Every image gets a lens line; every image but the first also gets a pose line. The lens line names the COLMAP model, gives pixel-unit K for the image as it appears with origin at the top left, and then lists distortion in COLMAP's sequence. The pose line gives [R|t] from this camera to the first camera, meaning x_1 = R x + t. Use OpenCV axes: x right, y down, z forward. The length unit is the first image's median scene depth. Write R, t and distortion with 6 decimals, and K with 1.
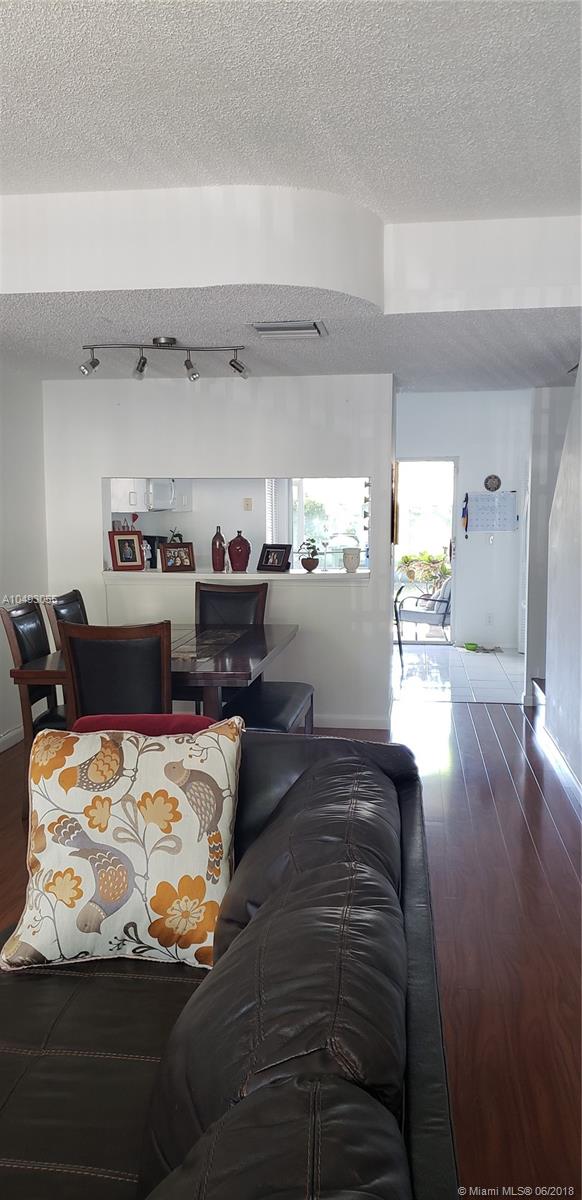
lens RADIAL K [[924.7, 0, 291.0], [0, 924.7, 600.0], [0, 0, 1]] dist [0.125670, -0.222184]
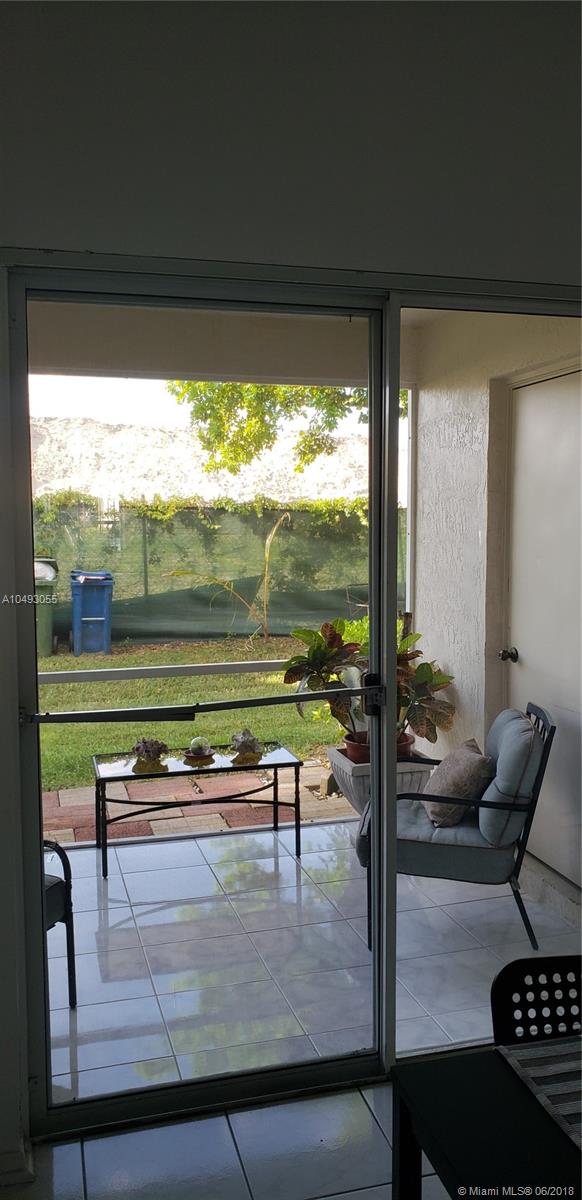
lens RADIAL K [[924.7, 0, 291.0], [0, 924.7, 600.0], [0, 0, 1]] dist [0.125670, -0.222184]
pose [[0.919480, -0.033379, 0.391716, -0.070777], [0.035404, 0.999371, 0.002054, -0.176132], [-0.391538, 0.011979, 0.920084, 1.816625]]
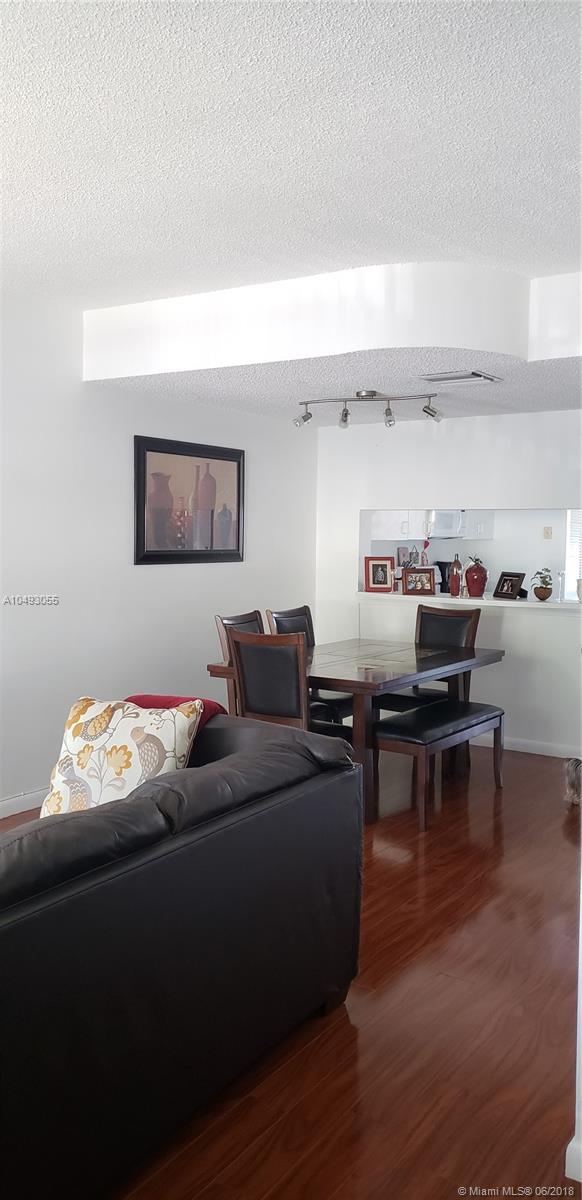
lens RADIAL K [[917.0, 0, 290.1], [0, 917.0, 588.5], [0, 0, 1]] dist [0.117394, -0.164477]
pose [[0.899278, 0.040479, -0.435500, 0.287968], [-0.057160, 0.998045, -0.025263, -0.002713], [0.433626, 0.047612, 0.899834, -0.056672]]
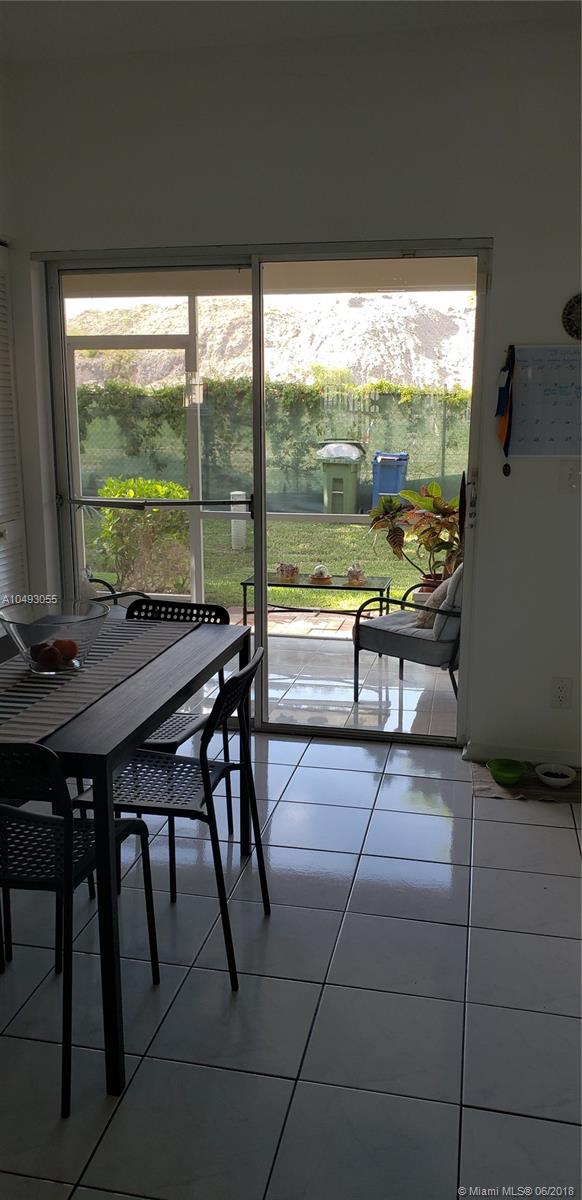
lens RADIAL K [[930.3, 0, 291.1], [0, 930.3, 609.7], [0, 0, 1]] dist [0.118222, -0.307592]
pose [[0.997747, 0.020434, -0.063895, 0.286785], [-0.012753, 0.992886, 0.118388, -0.124374], [0.065859, -0.117306, 0.990910, 1.386774]]
